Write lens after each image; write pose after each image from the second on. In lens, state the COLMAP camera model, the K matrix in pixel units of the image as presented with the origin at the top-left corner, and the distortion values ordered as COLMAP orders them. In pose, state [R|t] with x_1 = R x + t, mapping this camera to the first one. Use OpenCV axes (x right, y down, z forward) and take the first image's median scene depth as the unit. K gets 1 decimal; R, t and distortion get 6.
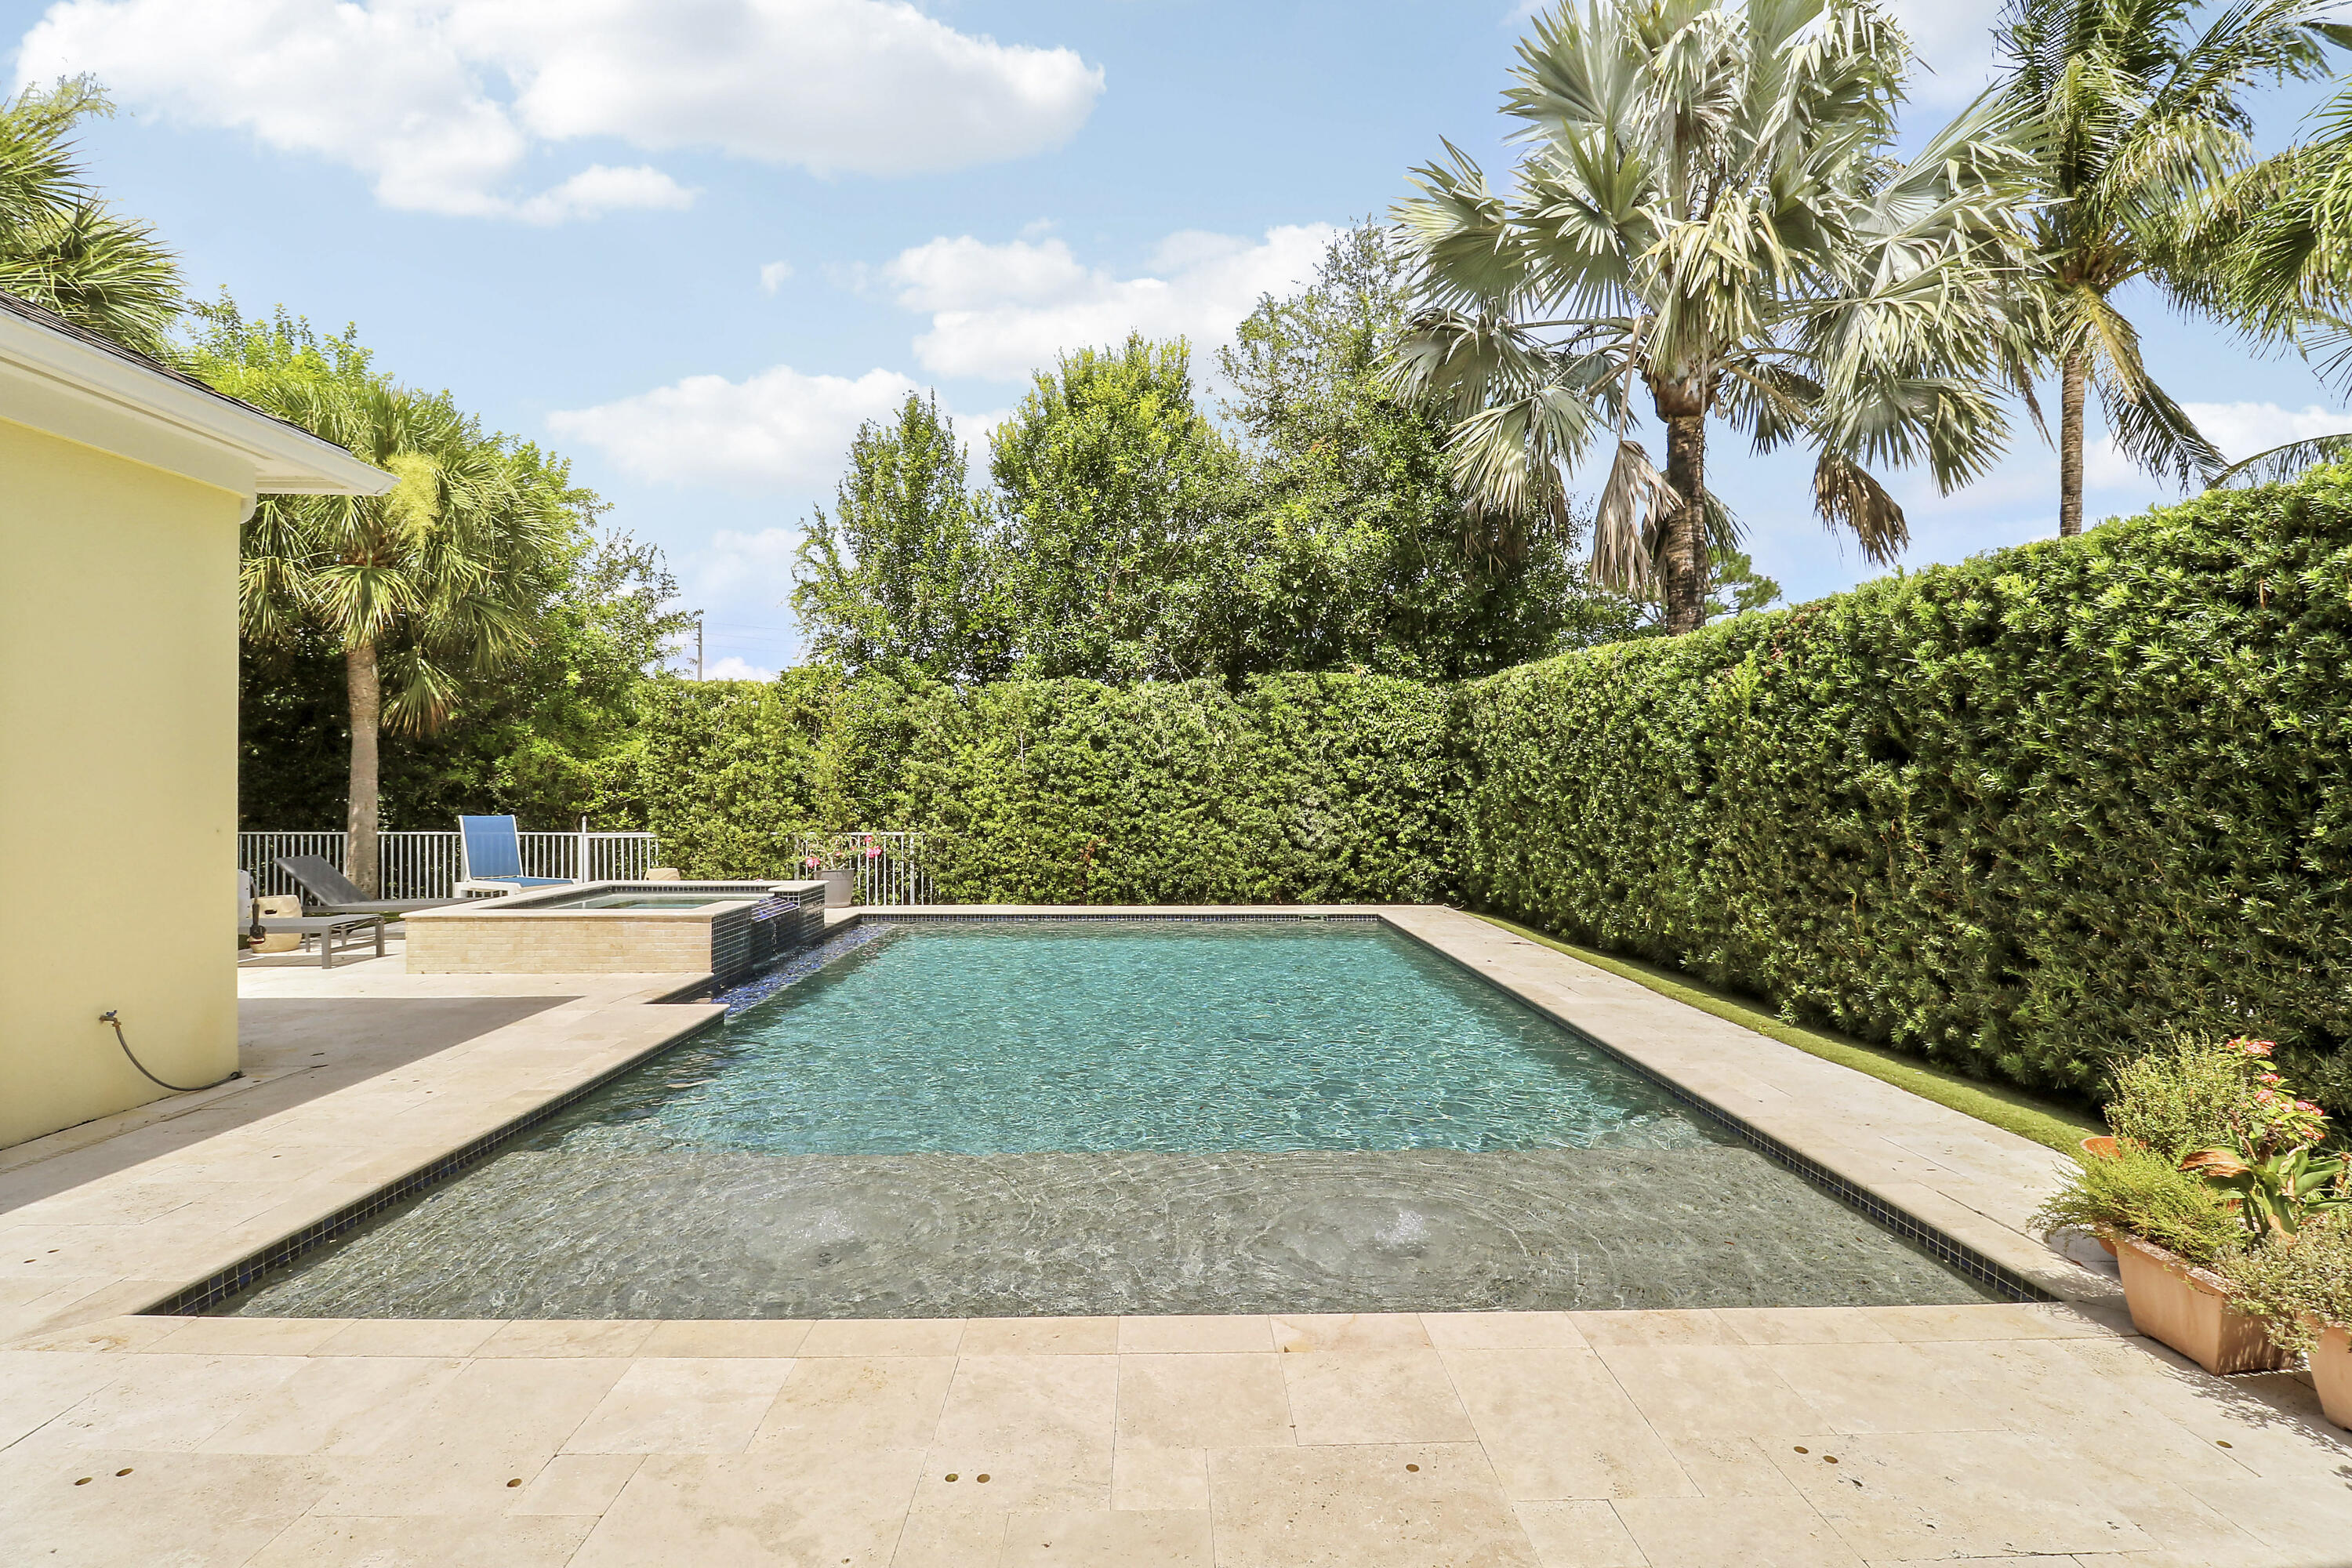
lens RADIAL K [[1109.8, 0, 1186.0], [0, 1109.8, 790.7], [0, 0, 1]] dist [0.001004, 0.000013]
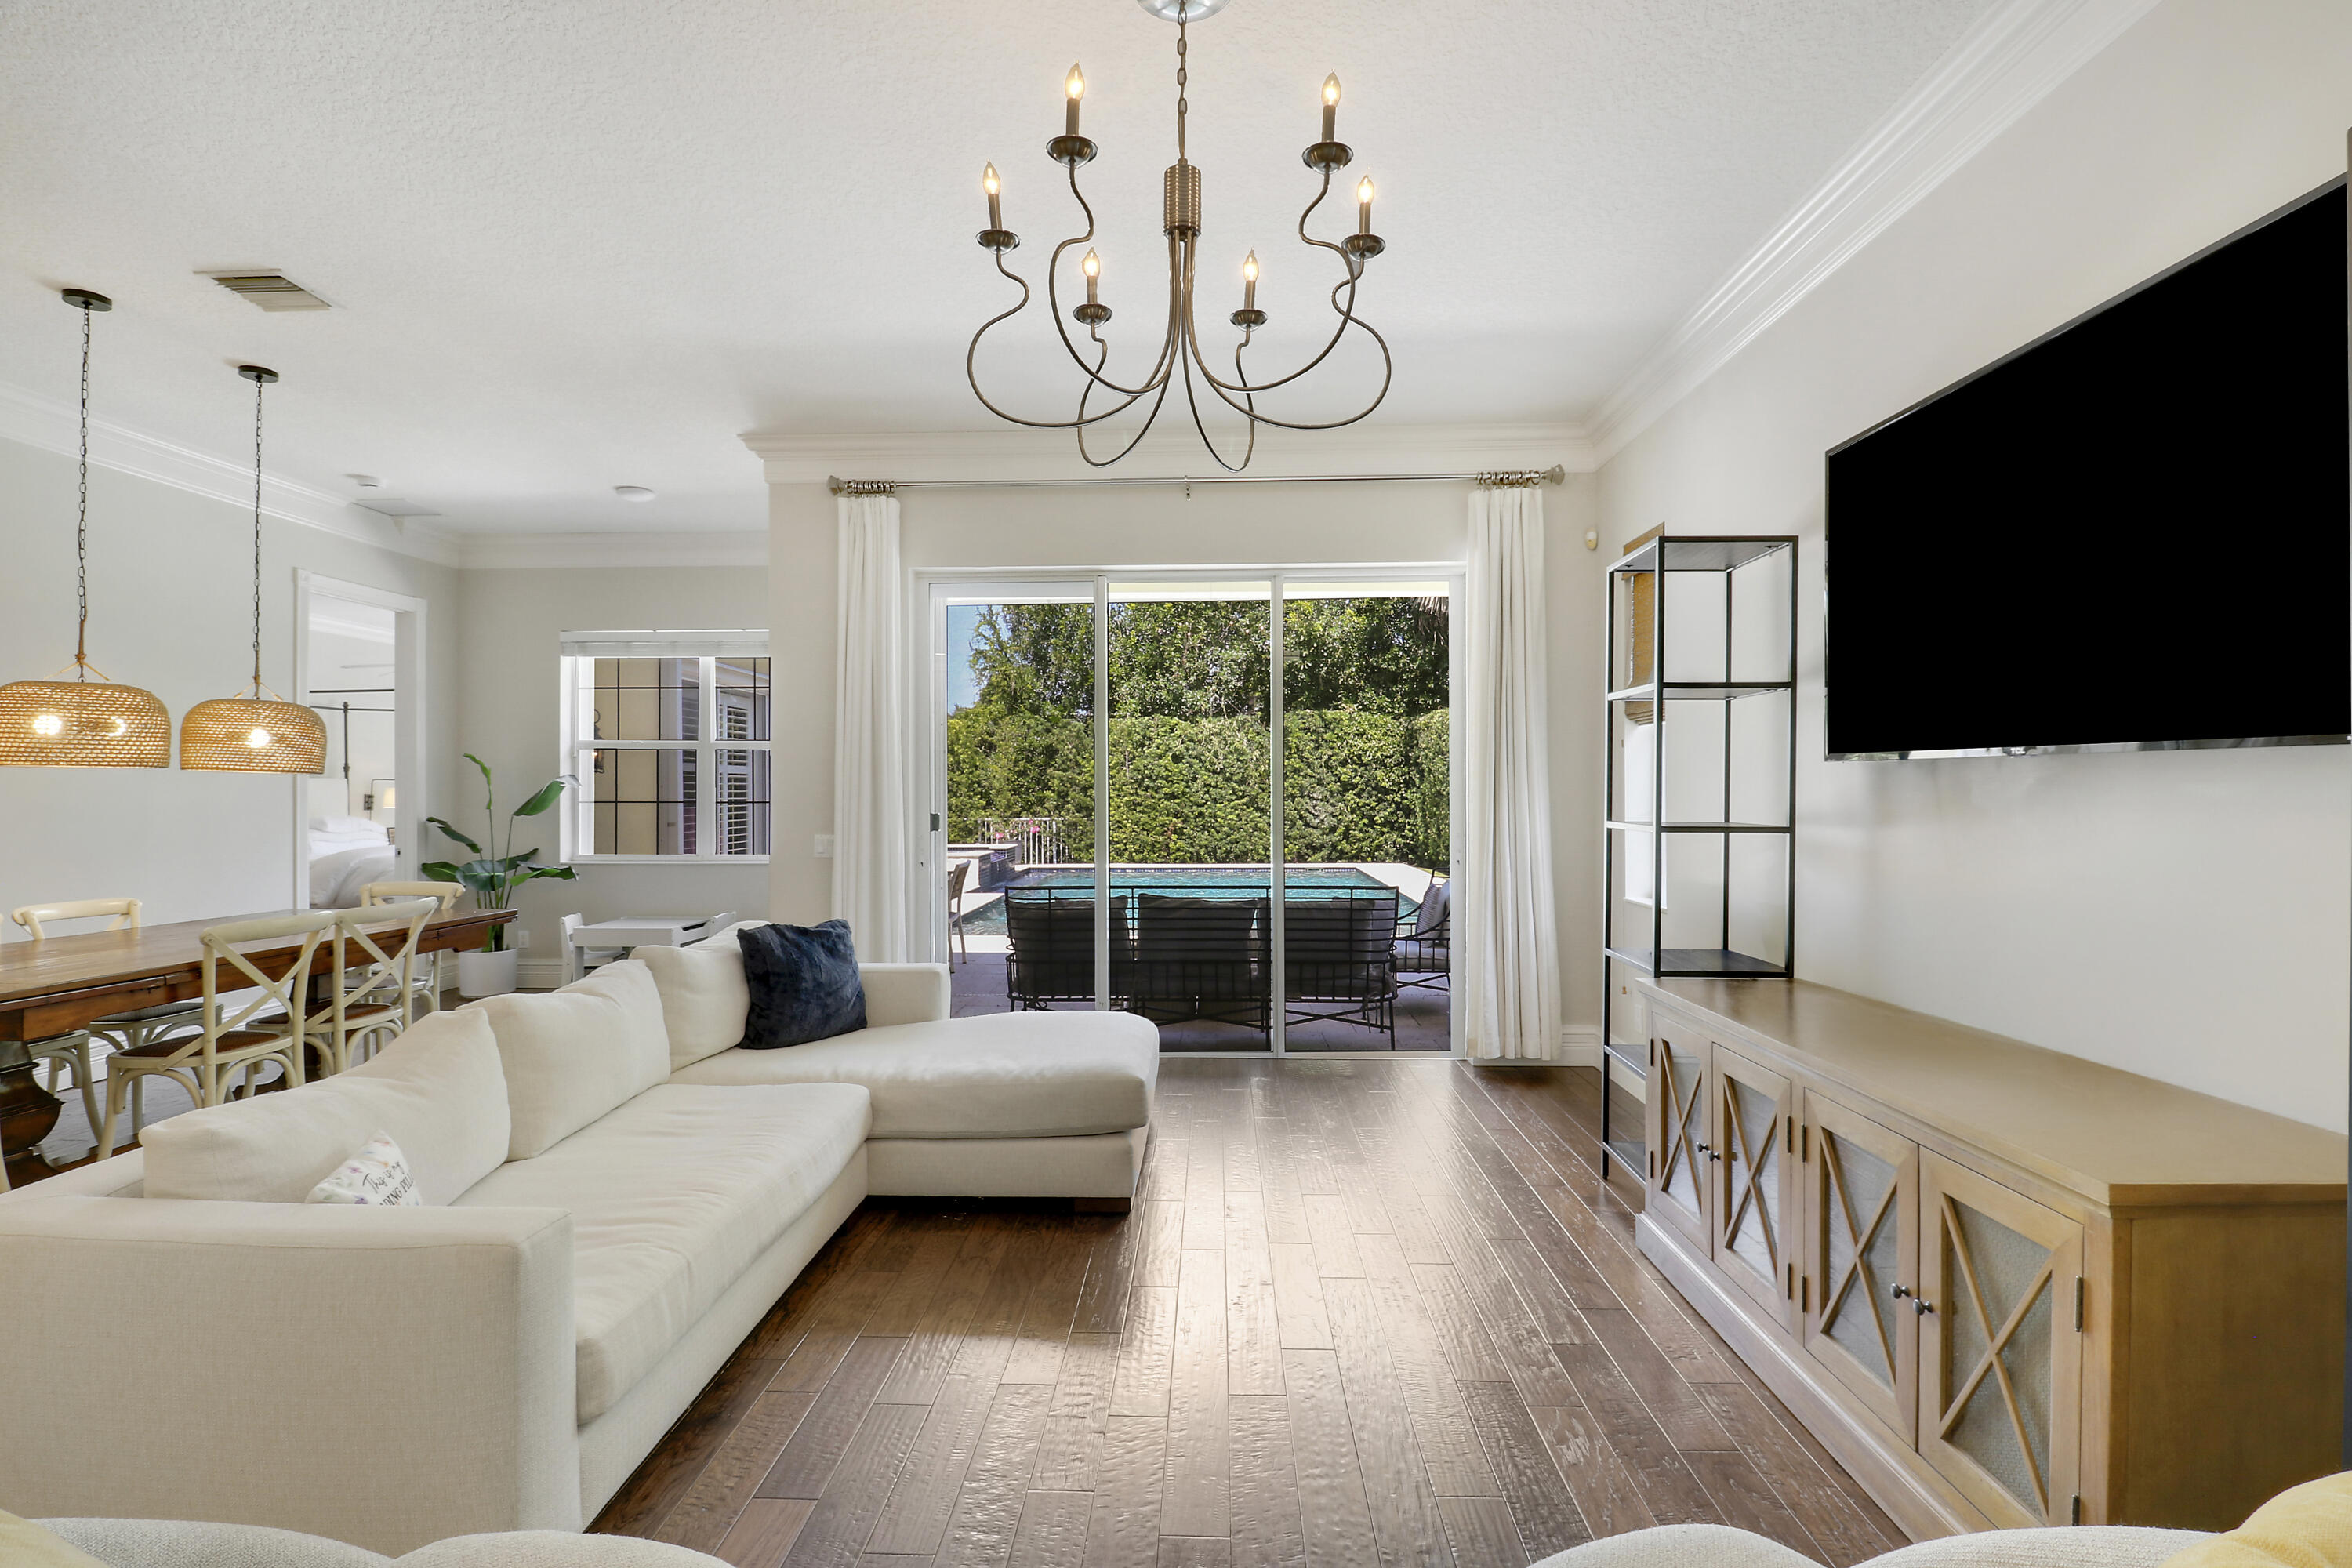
lens RADIAL K [[1084.3, 0, 1178.0], [0, 1084.3, 788.5], [0, 0, 1]] dist [-0.000080, 0.000000]
pose [[0.997489, -0.006631, -0.070513, 0.027914], [0.006595, 0.999978, -0.000744, -0.000462], [0.070517, 0.000277, 0.997511, -0.489068]]
